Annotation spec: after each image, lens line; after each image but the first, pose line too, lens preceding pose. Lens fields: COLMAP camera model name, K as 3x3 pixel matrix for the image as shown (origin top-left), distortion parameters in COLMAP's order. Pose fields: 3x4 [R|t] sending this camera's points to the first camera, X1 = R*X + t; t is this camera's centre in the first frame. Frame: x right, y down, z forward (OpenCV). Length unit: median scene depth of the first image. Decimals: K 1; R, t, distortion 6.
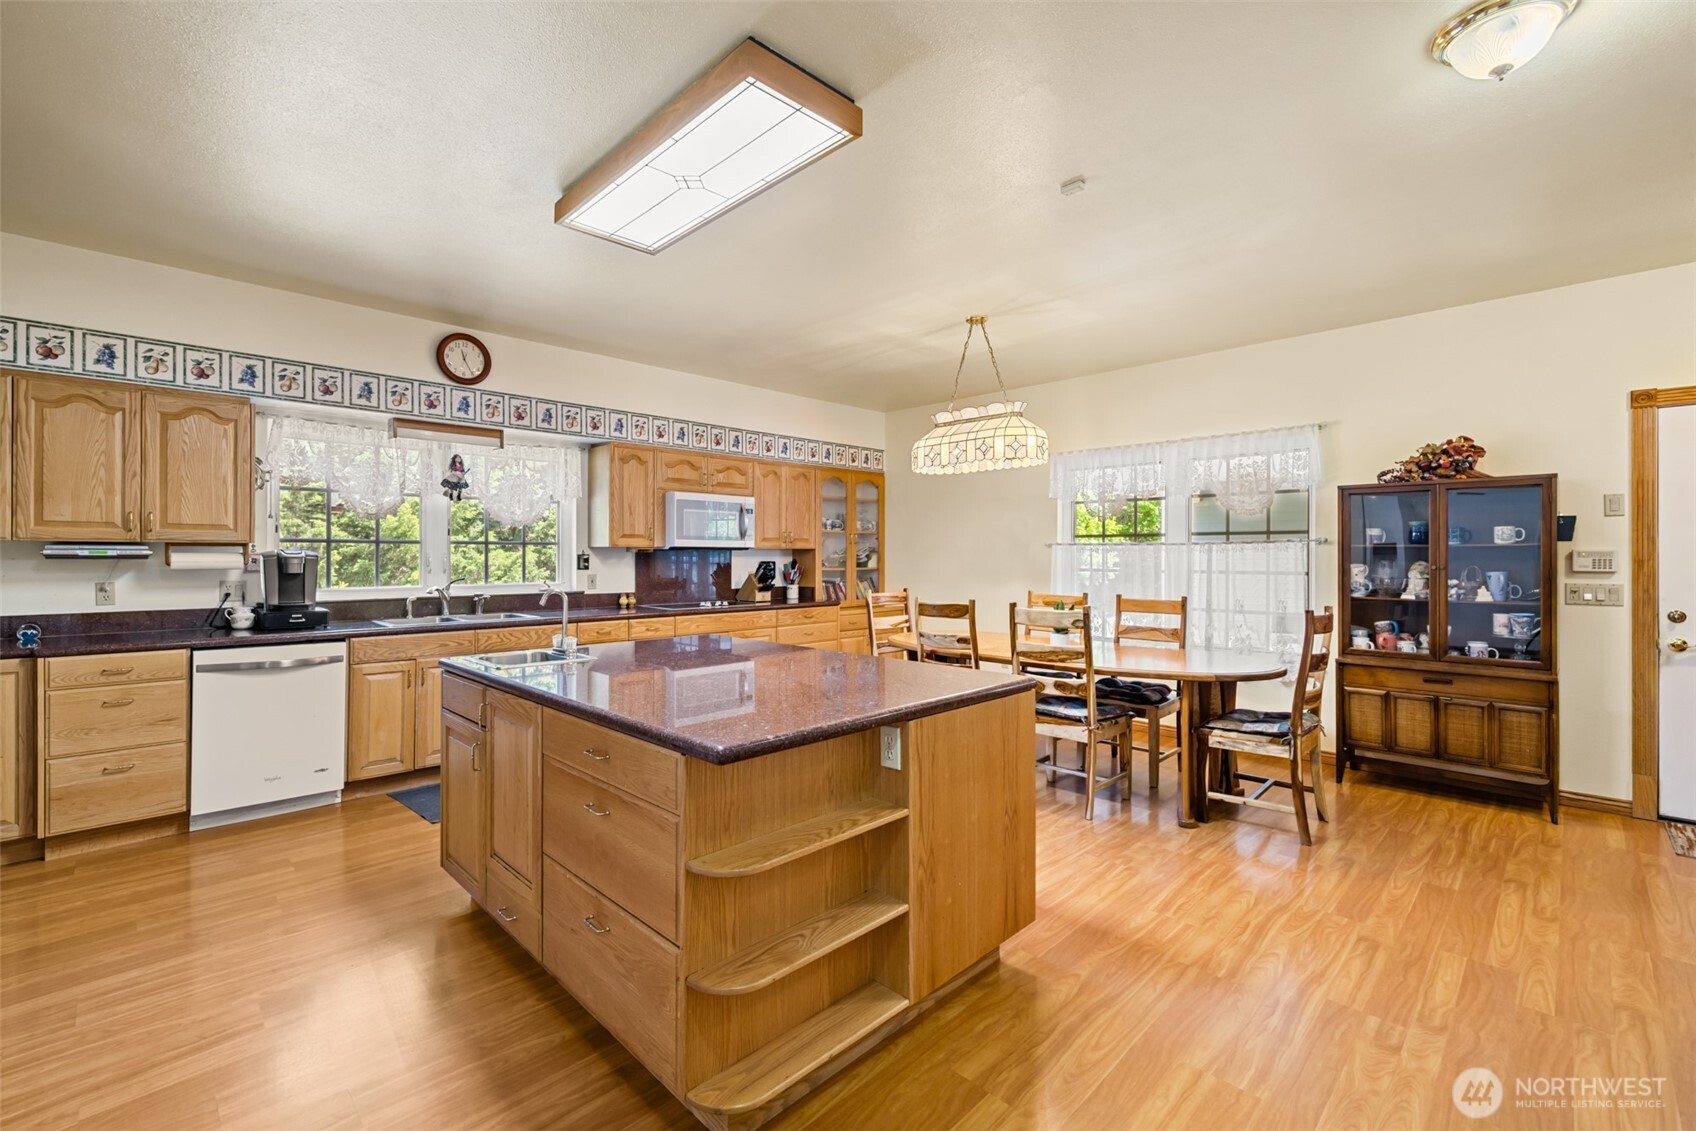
lens RADIAL K [[729.0, 0, 843.9], [0, 729.0, 557.1], [0, 0, 1]] dist [-0.001673, 0.000203]
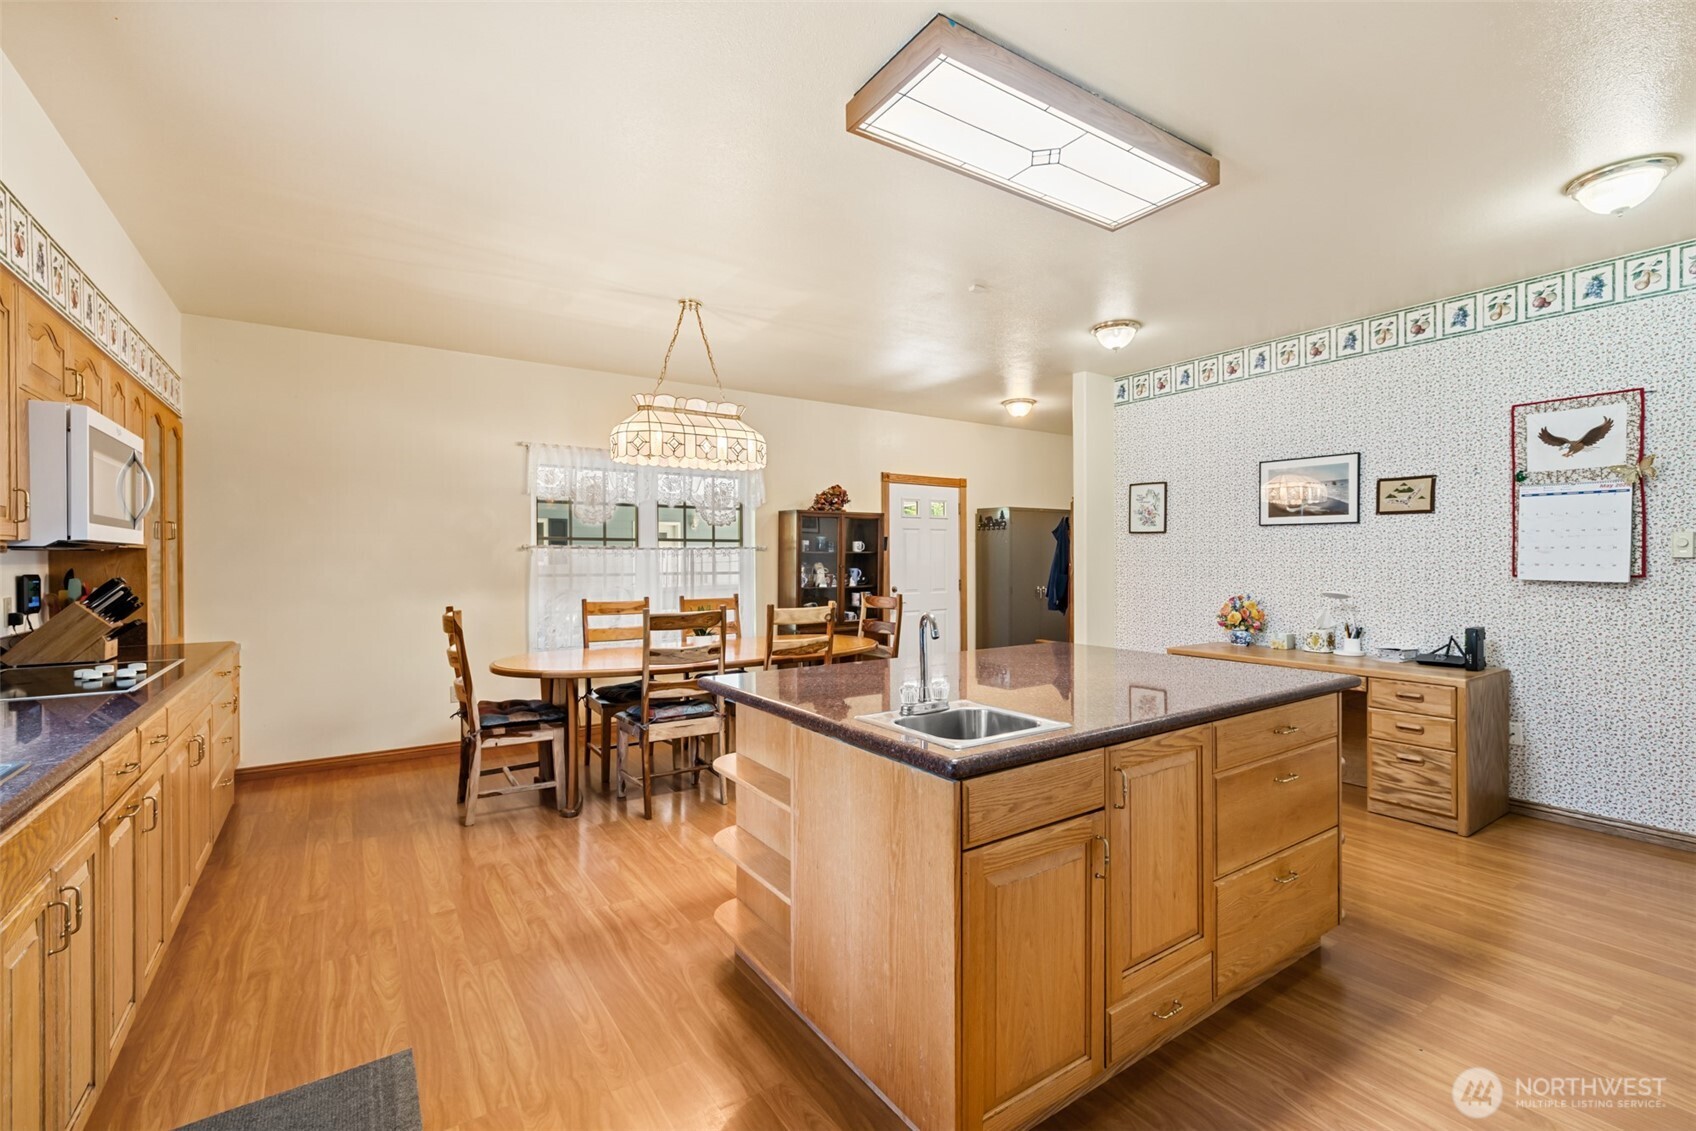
lens RADIAL K [[727.8, 0, 843.3], [0, 727.8, 561.9], [0, 0, 1]] dist [-0.000775, 0.000446]
pose [[0.185090, -0.005473, 0.982706, -0.669400], [0.005611, 0.999974, 0.004512, -0.002008], [-0.982705, 0.004679, 0.185116, 0.616911]]
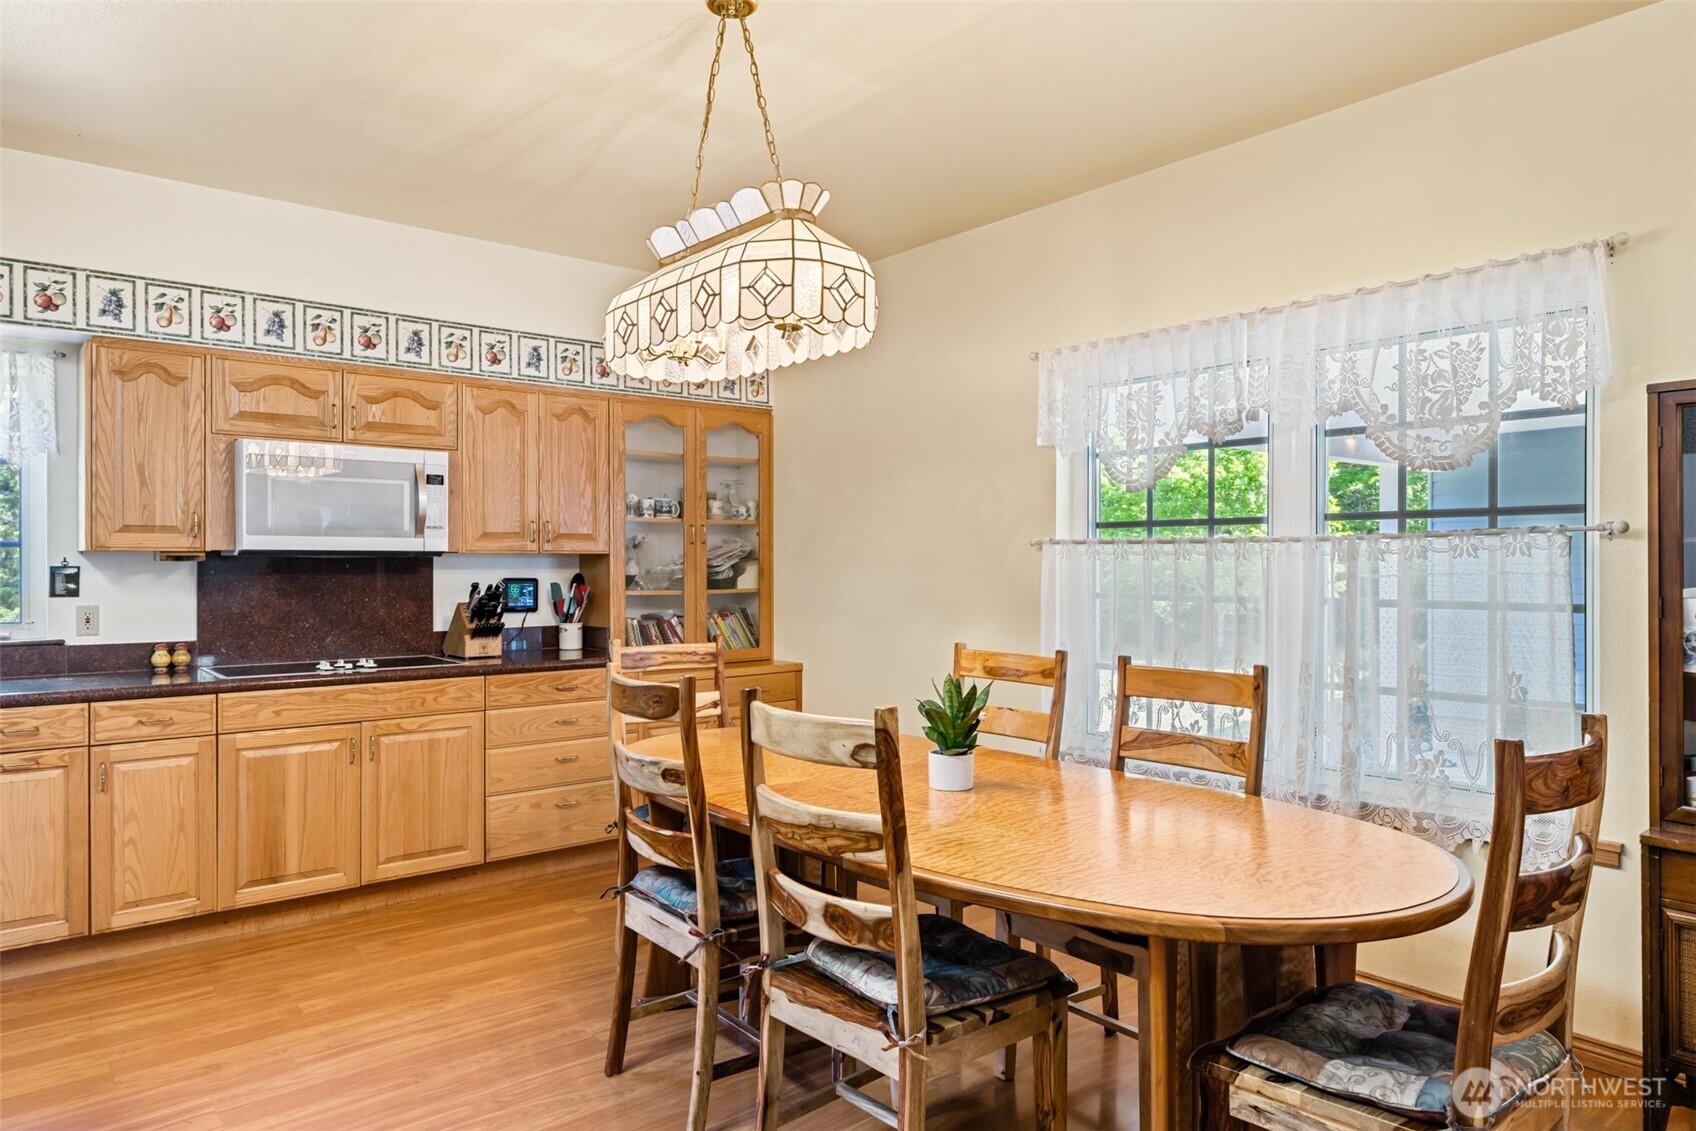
lens RADIAL K [[1090.0, 0, 848.0], [0, 1090.0, 565.5], [0, 0, 1]] dist [0.065826, -0.041100]
pose [[0.994817, 0.000406, -0.101685, 0.306406], [-0.000099, 0.999995, 0.003030, -0.007791], [0.101685, -0.003004, 0.994812, 0.357736]]
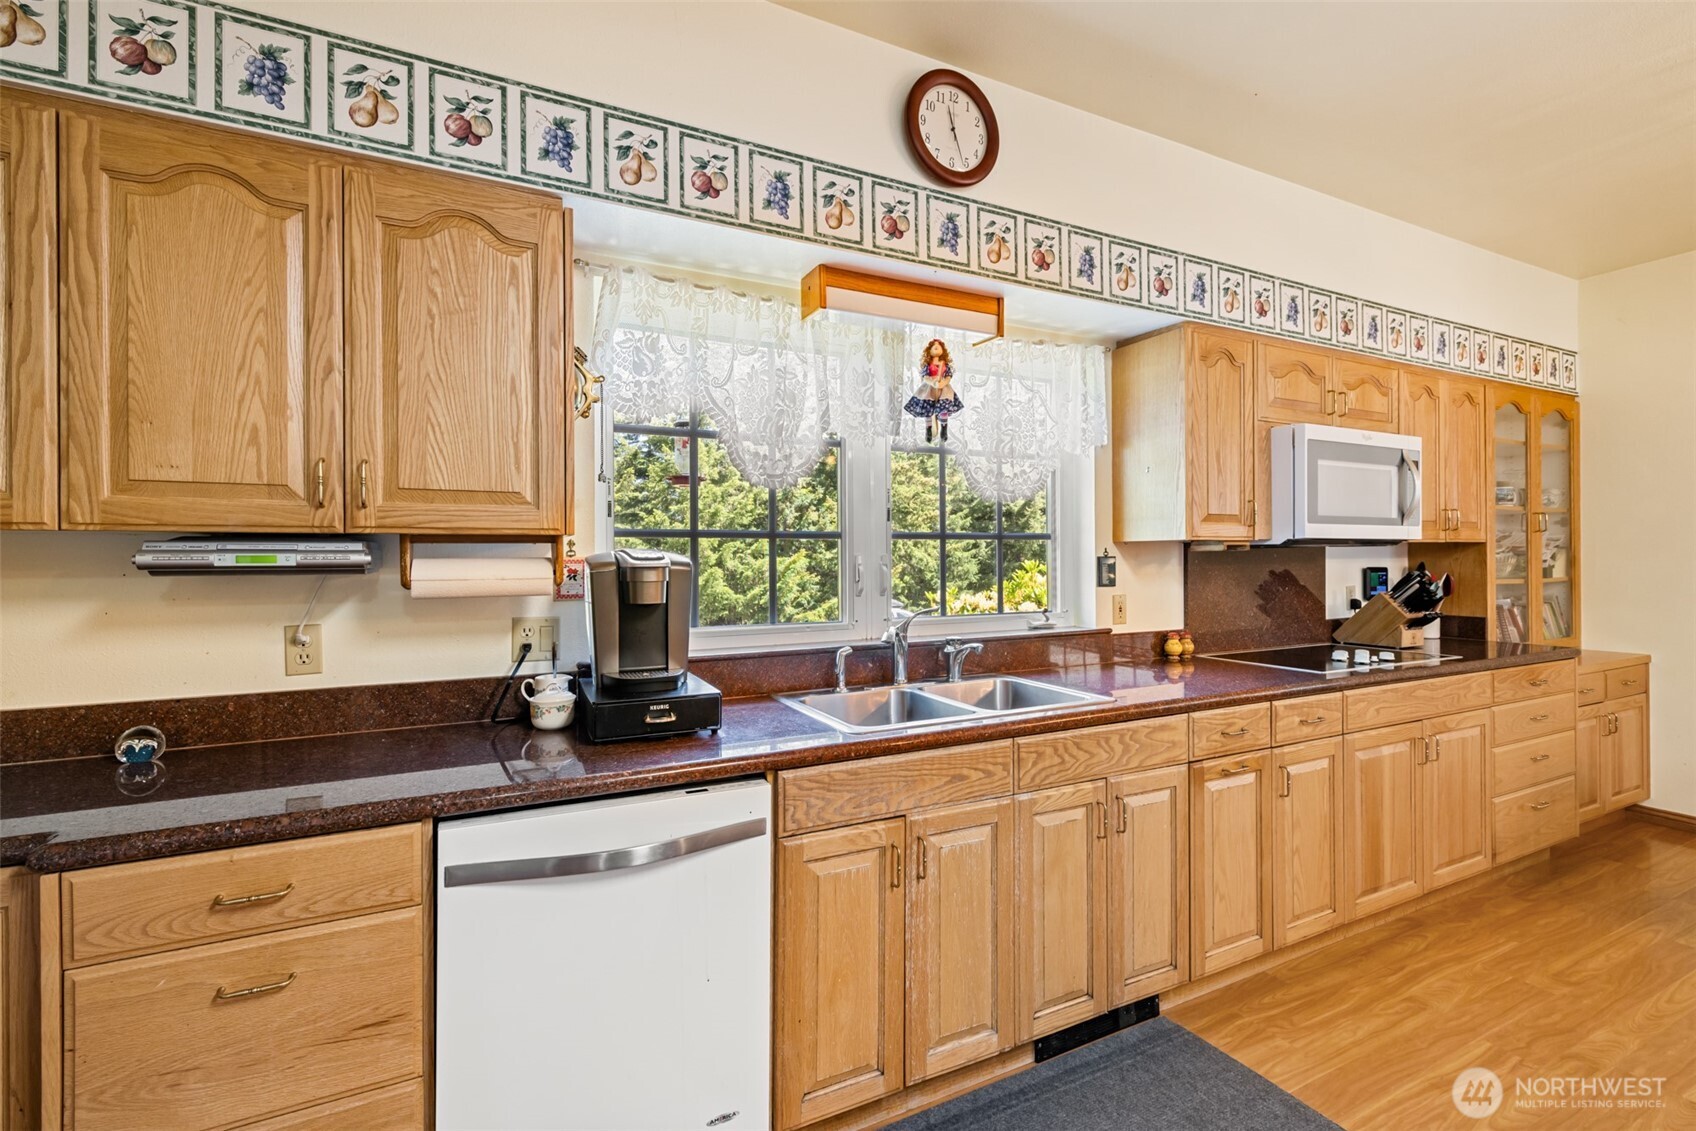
lens RADIAL K [[727.8, 0, 843.3], [0, 727.8, 561.9], [0, 0, 1]] dist [-0.000775, 0.000446]
pose [[0.949207, -0.007218, -0.314568, -0.449059], [0.007759, 0.999970, 0.000469, -0.001947], [0.314555, -0.002886, 0.949235, 0.551202]]
